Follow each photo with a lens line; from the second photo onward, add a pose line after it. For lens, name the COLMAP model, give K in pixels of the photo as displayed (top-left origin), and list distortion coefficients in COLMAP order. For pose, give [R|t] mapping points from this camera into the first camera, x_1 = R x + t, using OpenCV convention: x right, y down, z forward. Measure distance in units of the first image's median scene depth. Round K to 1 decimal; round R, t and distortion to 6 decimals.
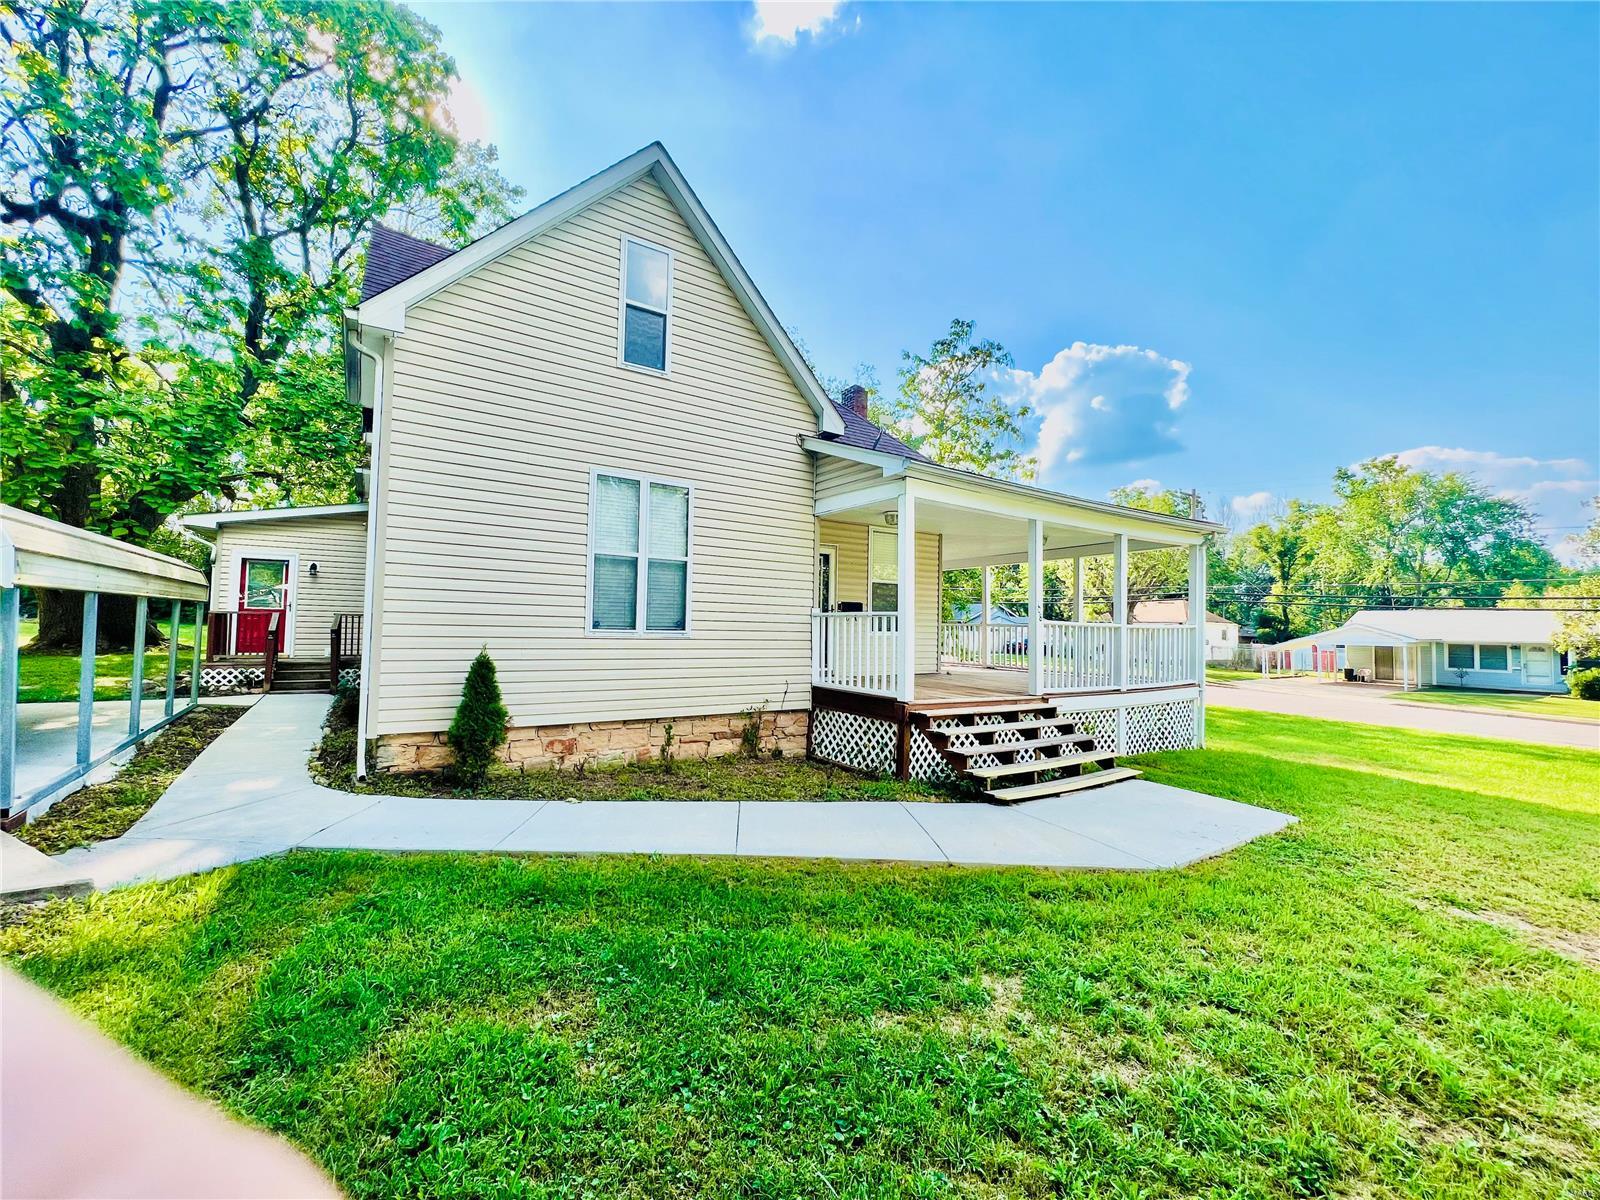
lens RADIAL K [[647.9, 0, 801.0], [0, 647.9, 603.3], [0, 0, 1]] dist [-0.002378, -0.000031]
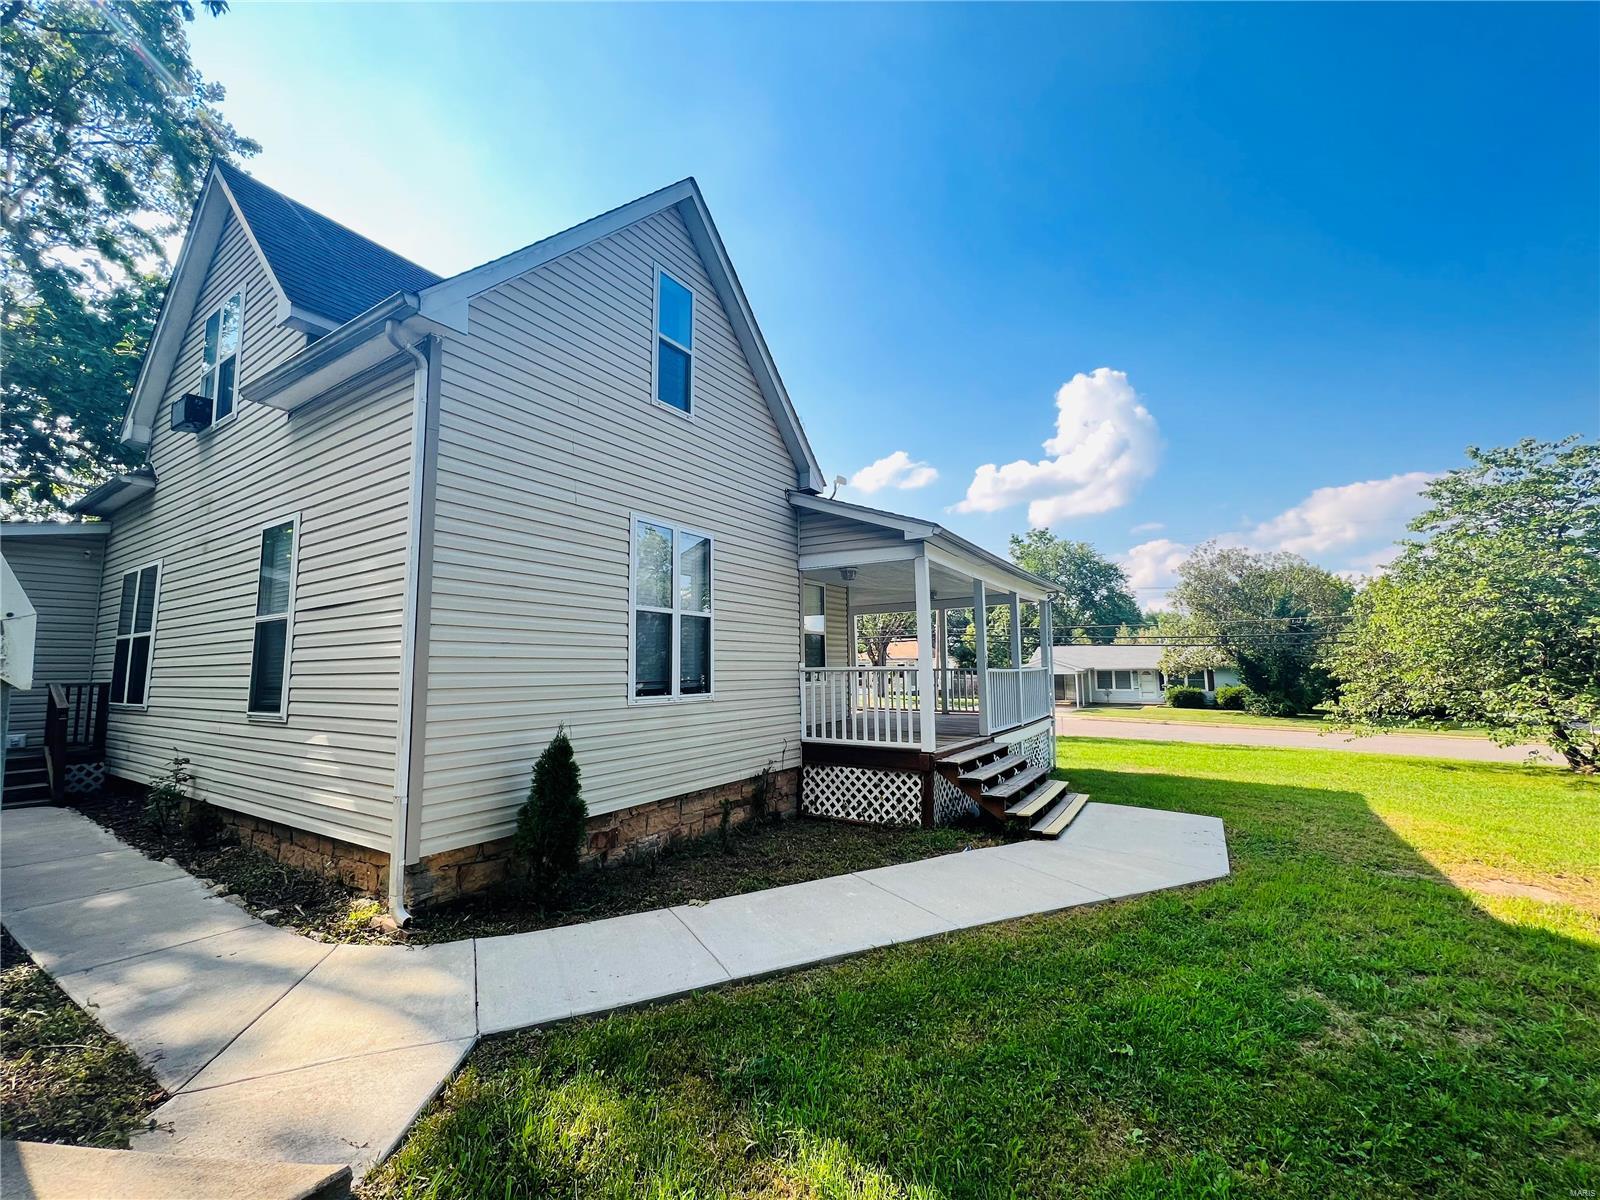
lens RADIAL K [[643.7, 0, 797.0], [0, 643.7, 599.5], [0, 0, 1]] dist [-0.003661, 0.000328]
pose [[0.915587, 0.014045, 0.401874, -0.422719], [0.012981, 0.997837, -0.064449, -0.028477], [-0.401910, 0.064225, 0.913424, 0.104681]]
